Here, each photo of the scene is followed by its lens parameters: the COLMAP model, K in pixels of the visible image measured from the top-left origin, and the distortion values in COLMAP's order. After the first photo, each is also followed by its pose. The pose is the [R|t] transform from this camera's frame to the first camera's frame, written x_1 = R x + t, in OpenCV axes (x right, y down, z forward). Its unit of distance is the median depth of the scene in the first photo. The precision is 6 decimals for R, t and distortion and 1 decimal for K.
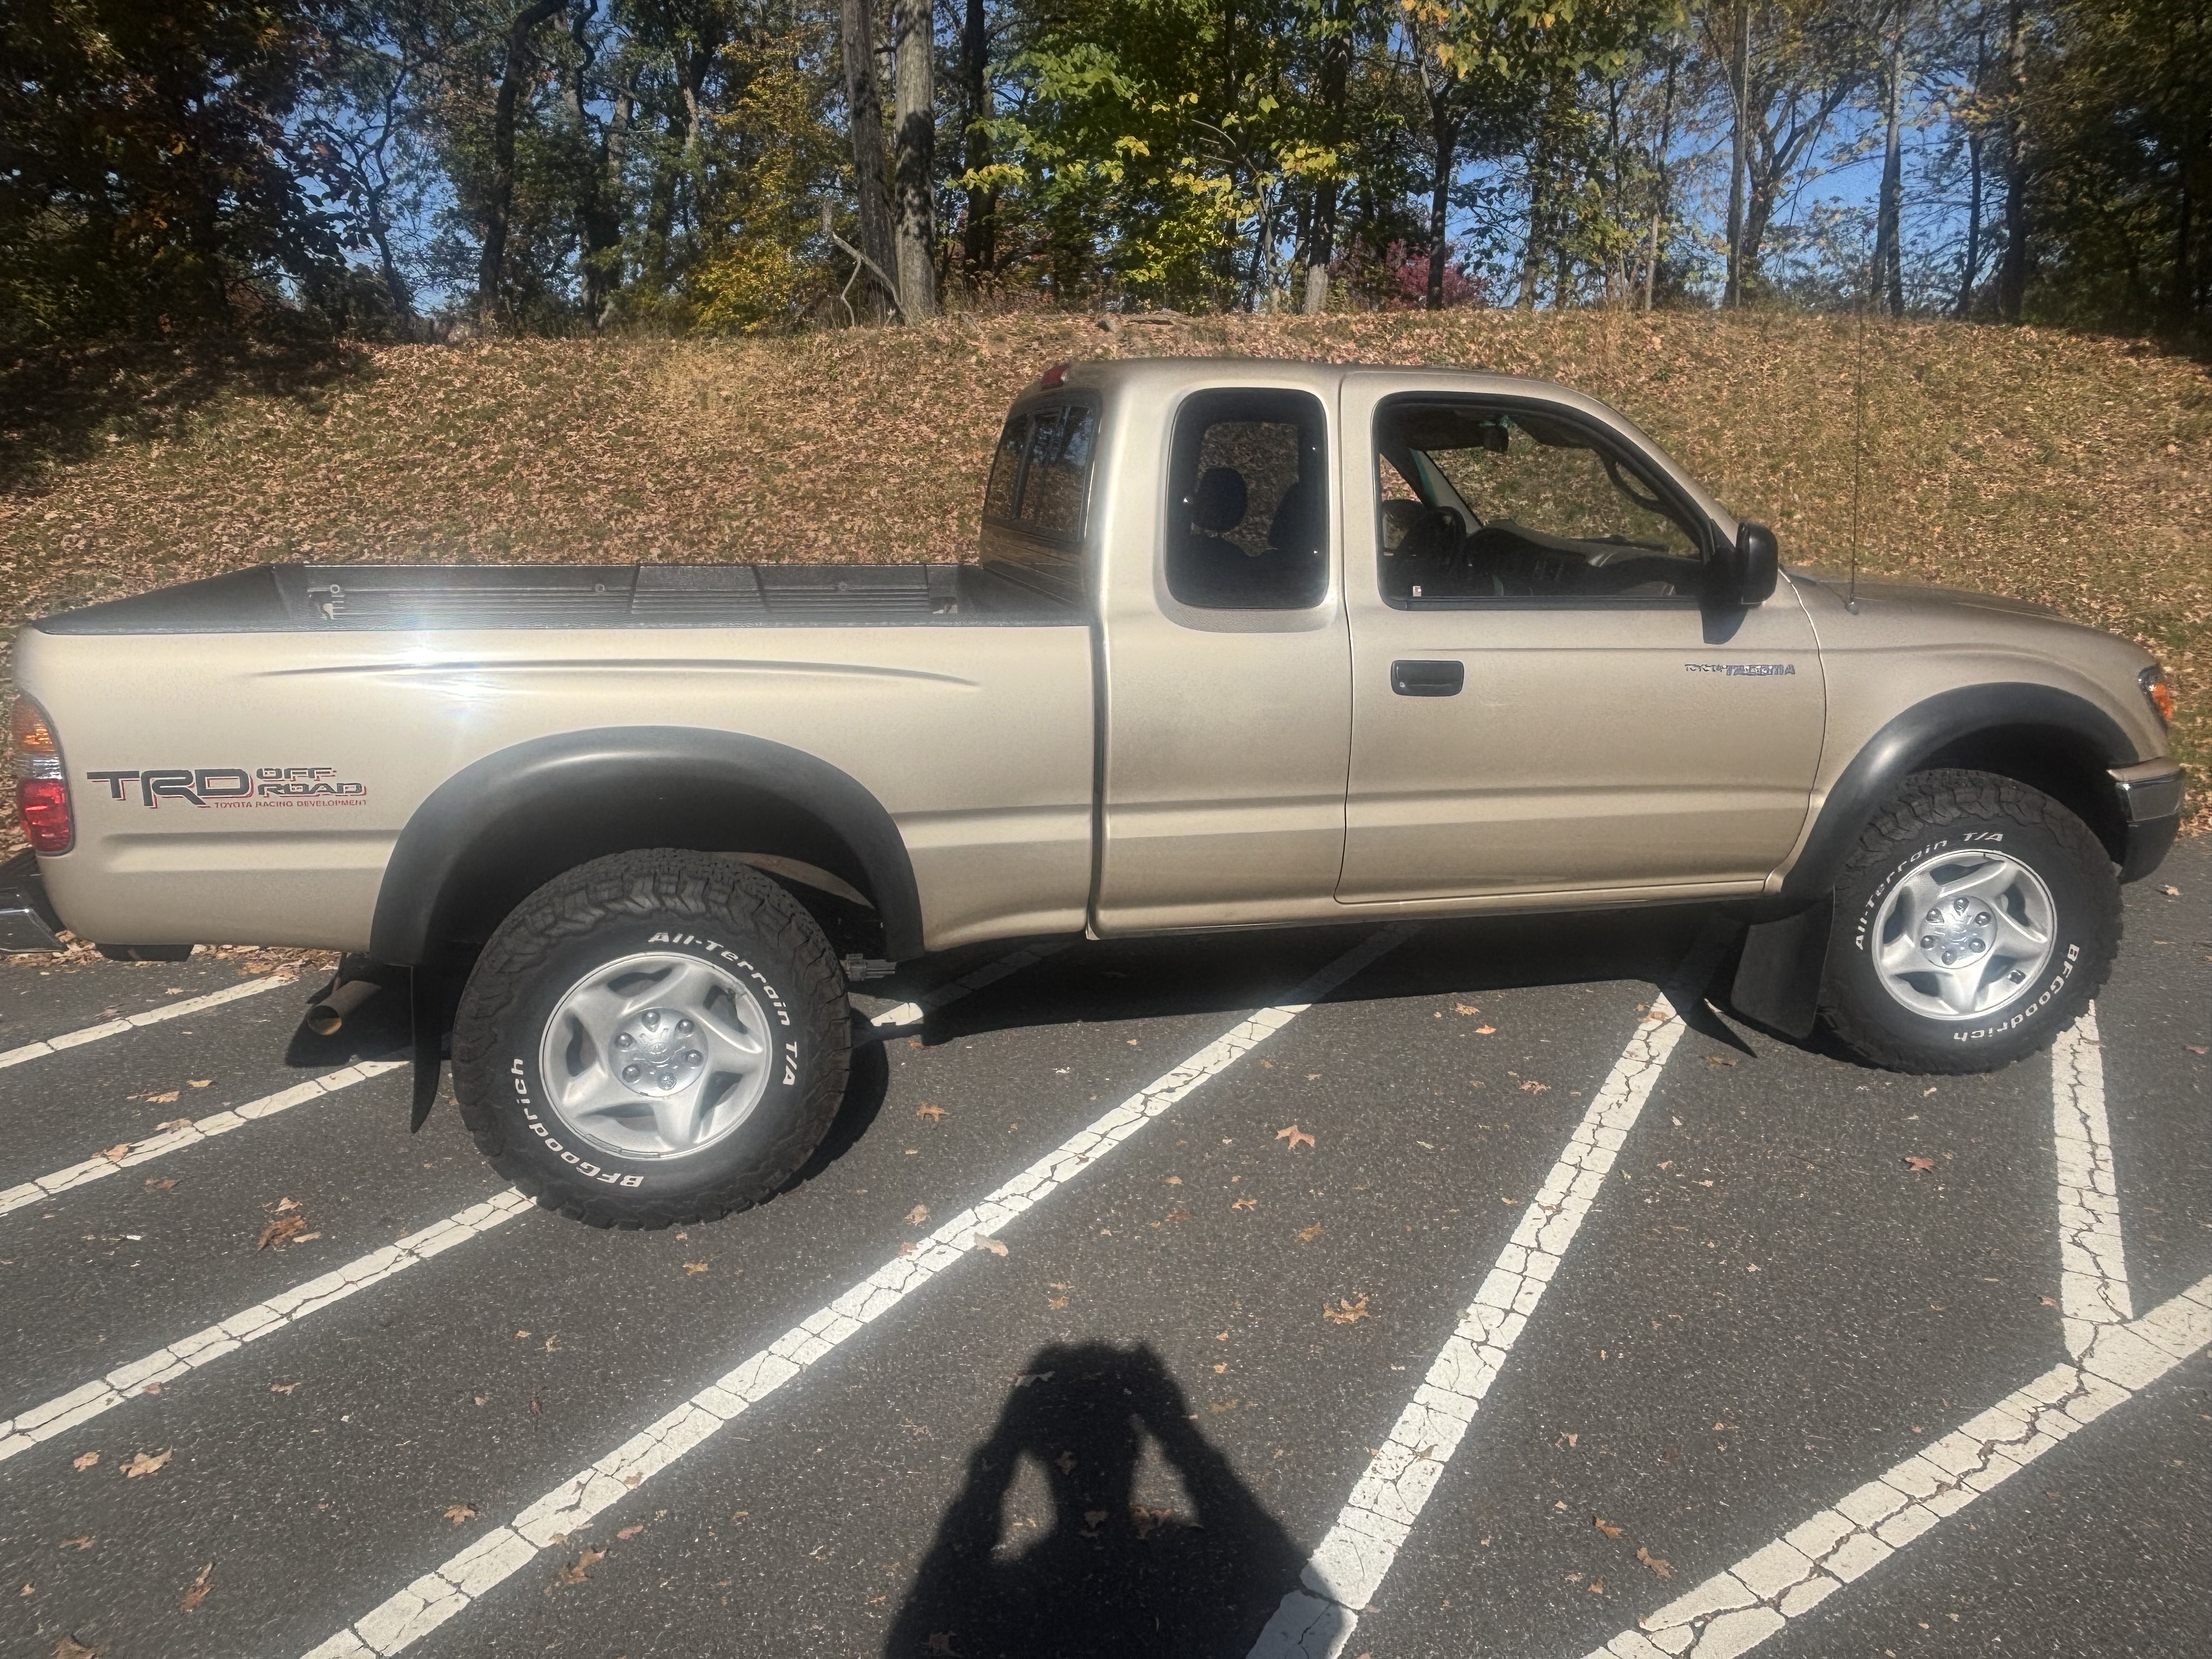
lens RADIAL K [[1493.4, 0, 1090.2], [0, 1493.4, 829.1], [0, 0, 1]] dist [0.020984, -0.047432]
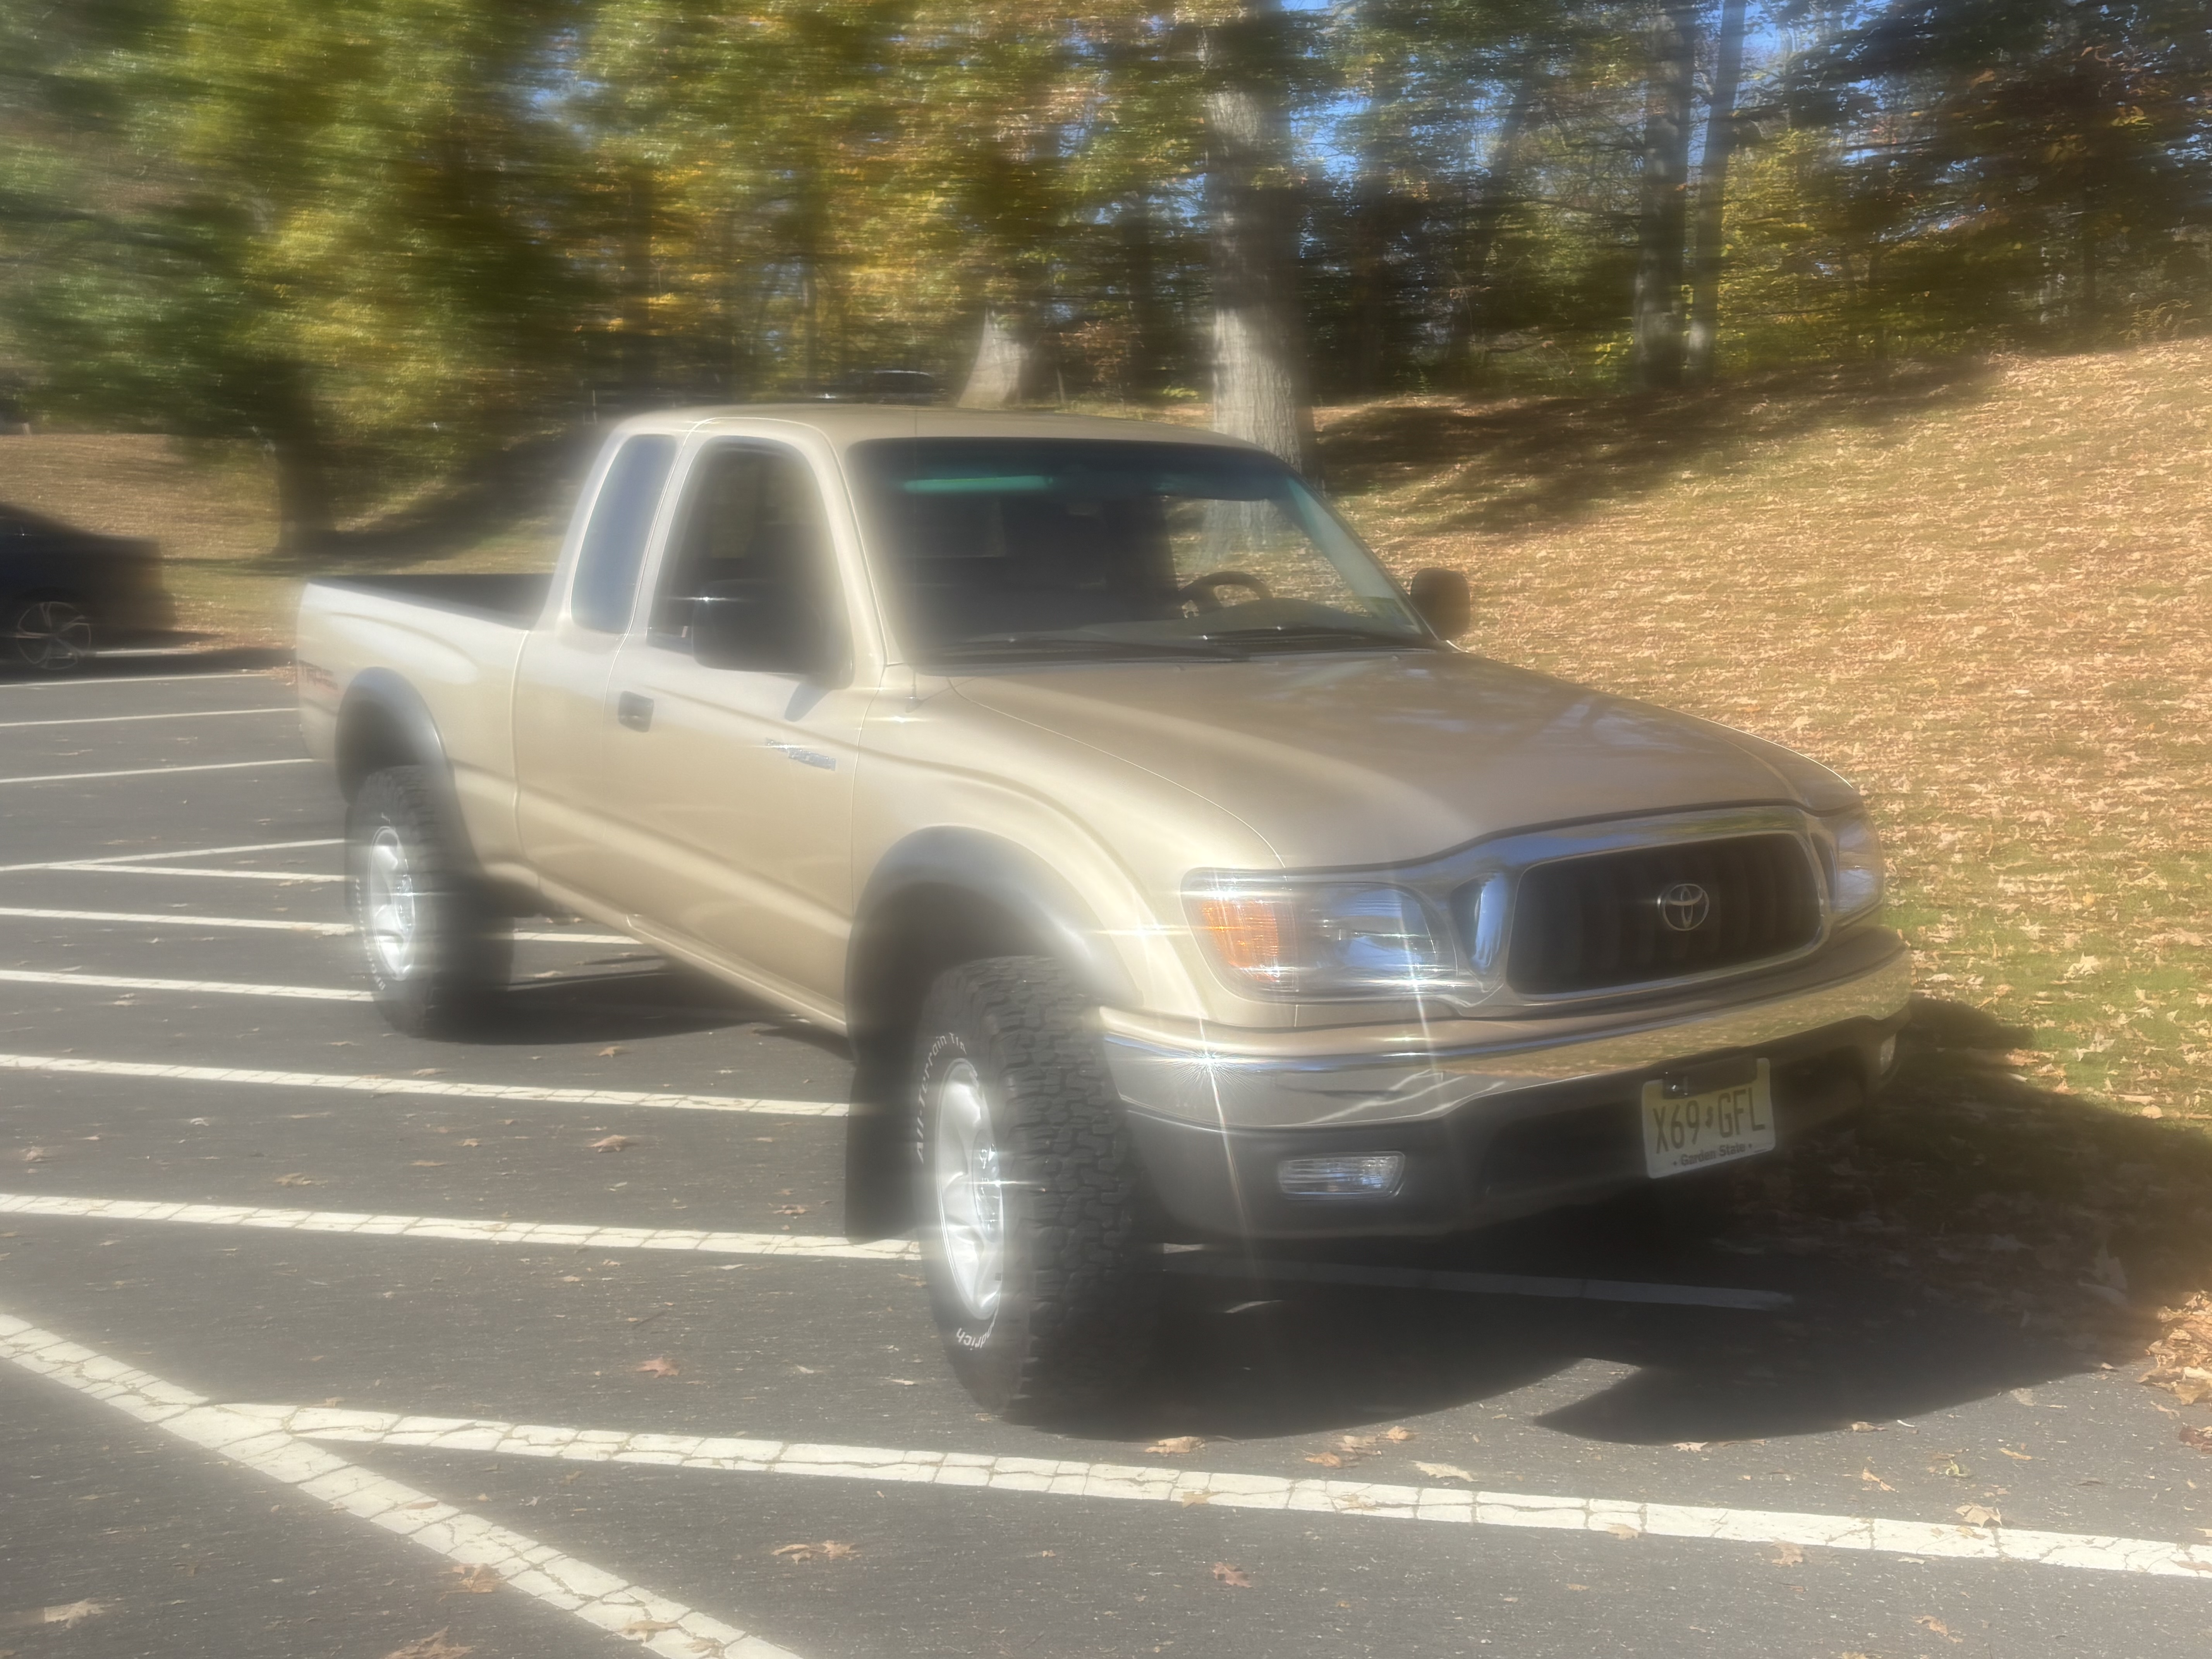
lens RADIAL K [[2182.2, 0, 1112.6], [0, 2182.2, 845.7], [0, 0, 1]] dist [0.018054, 0.000000]
pose [[0.382476, 0.161909, -0.909669, 0.468068], [-0.241163, 0.967893, 0.070874, -0.054660], [0.891937, 0.192271, 0.409242, 0.187405]]
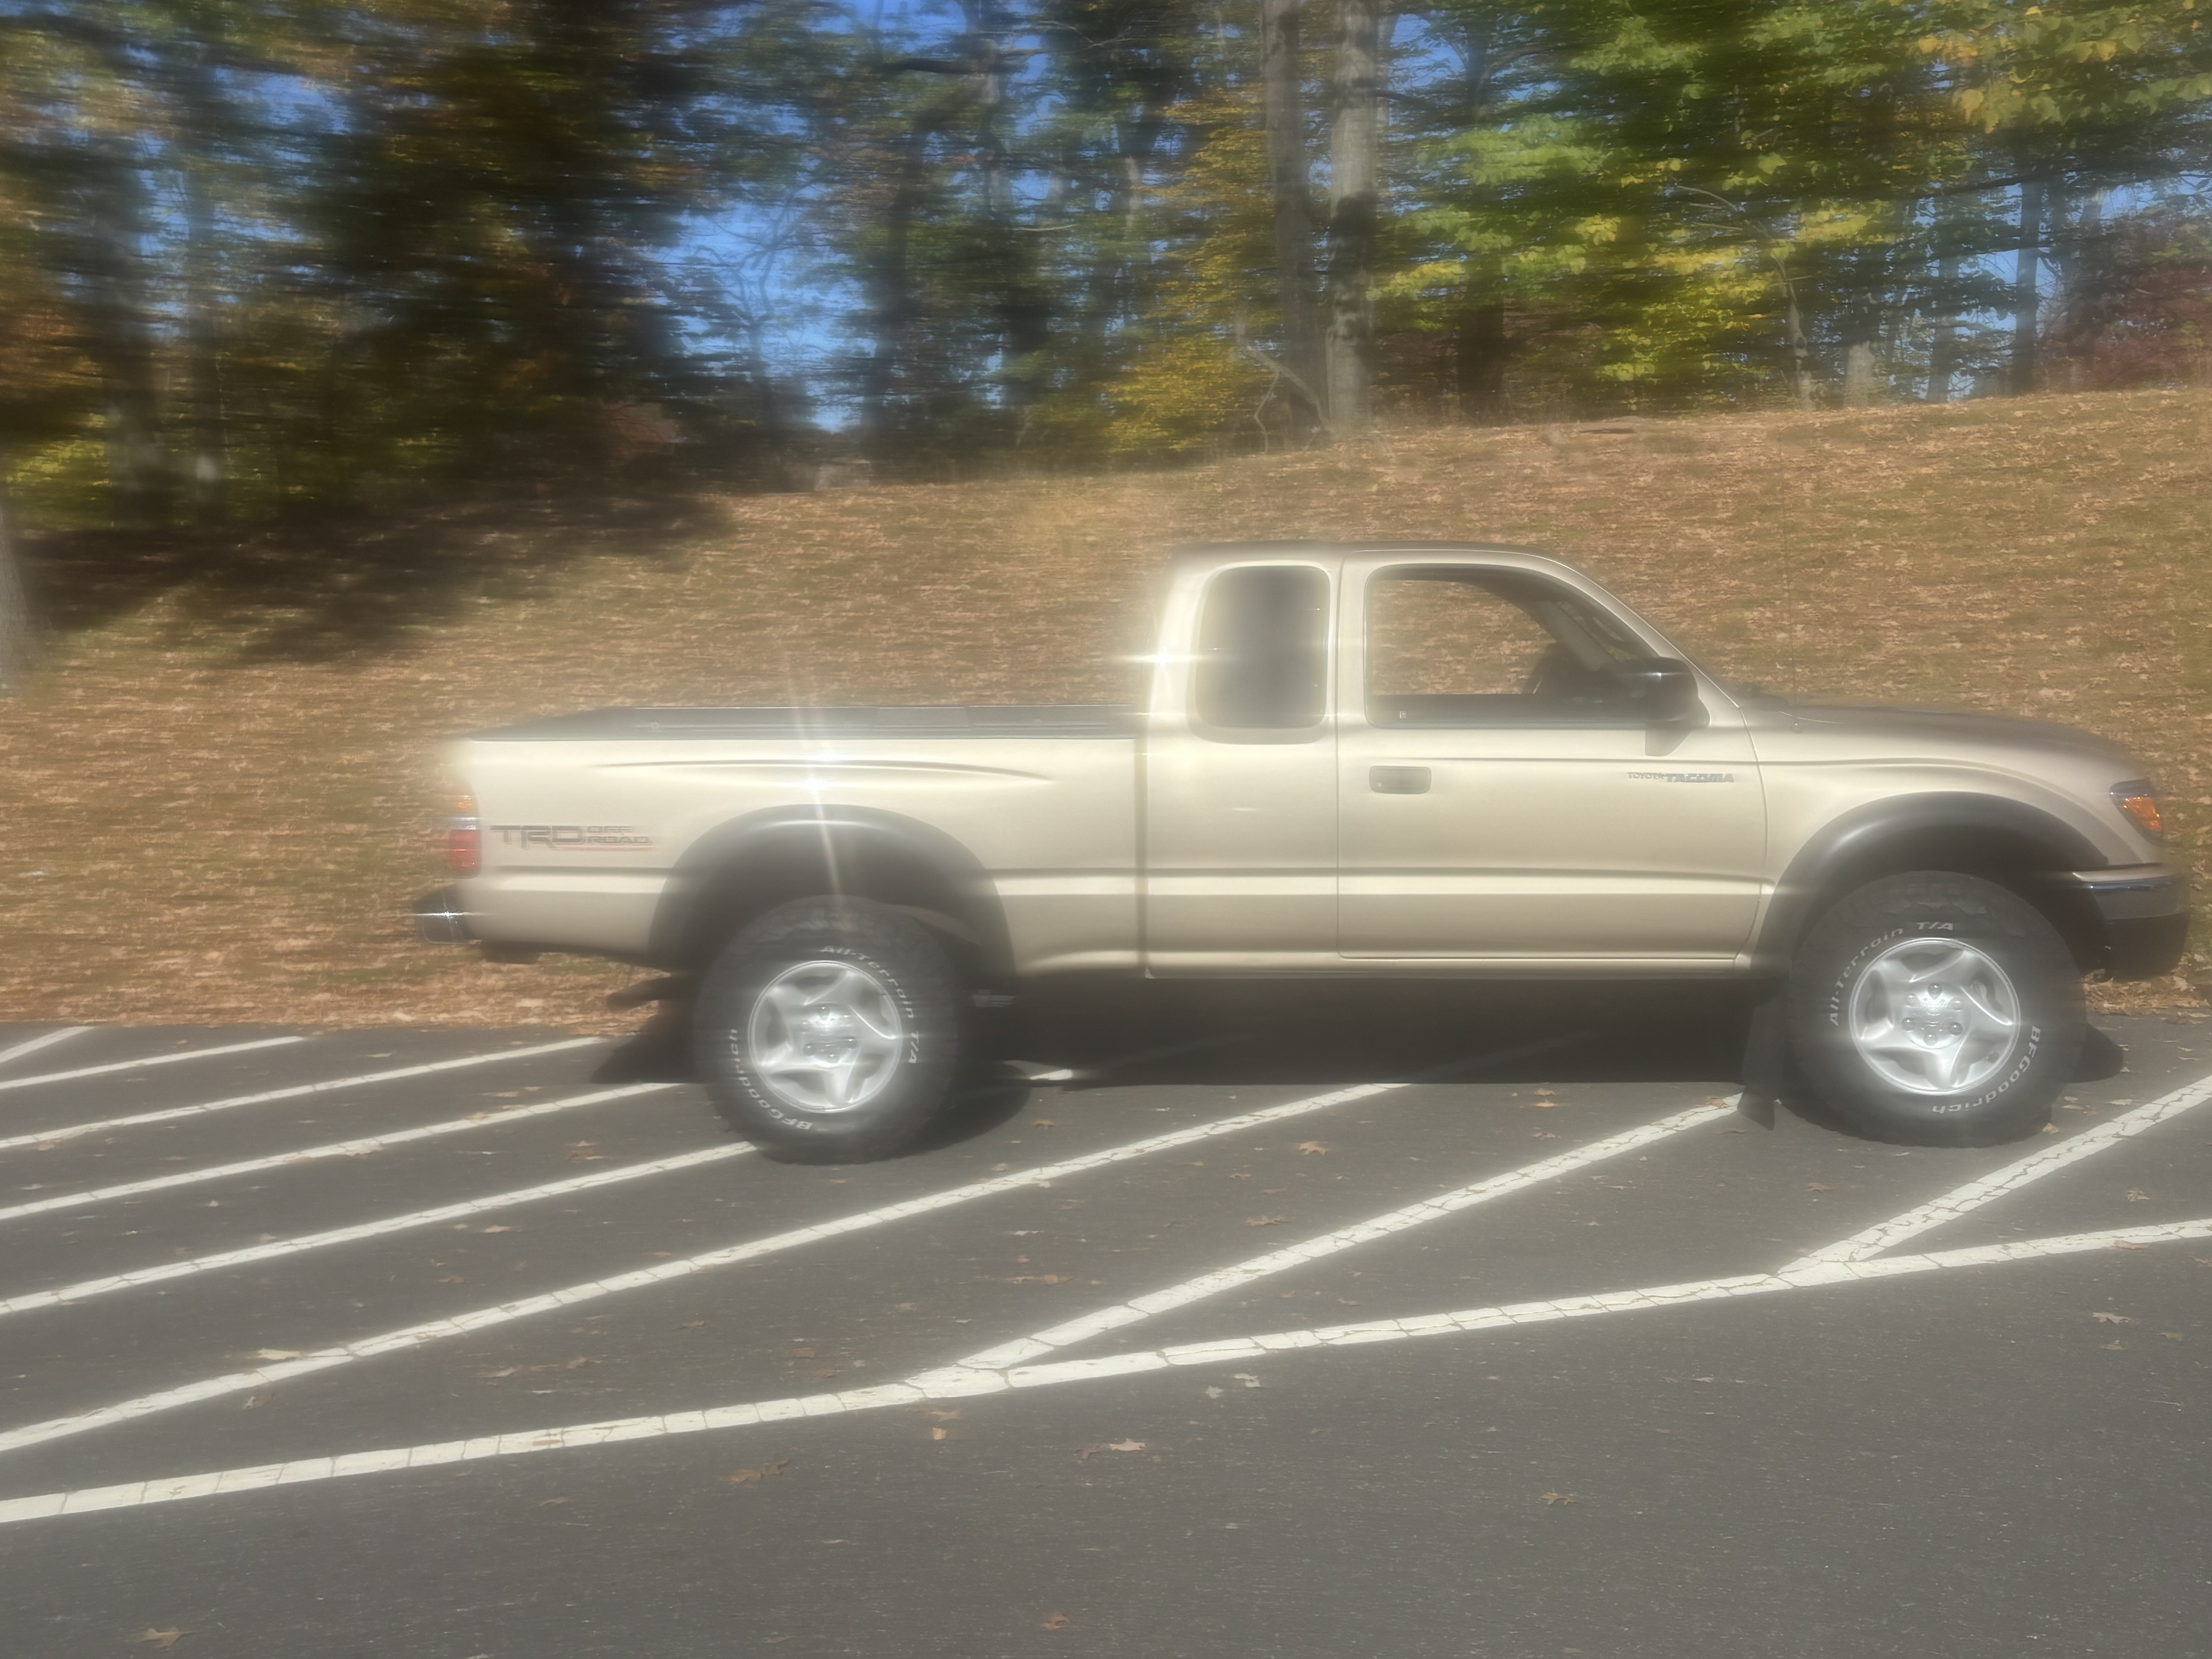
lens RADIAL K [[2182.2, 0, 1096.0], [0, 2182.2, 833.5], [0, 0, 1]] dist [0.018054, 0.000000]
pose [[0.959564, 0.007065, -0.281403, 0.135683], [-0.044214, 0.991059, -0.125883, 0.052247], [0.277997, 0.133235, 0.951297, -0.233704]]
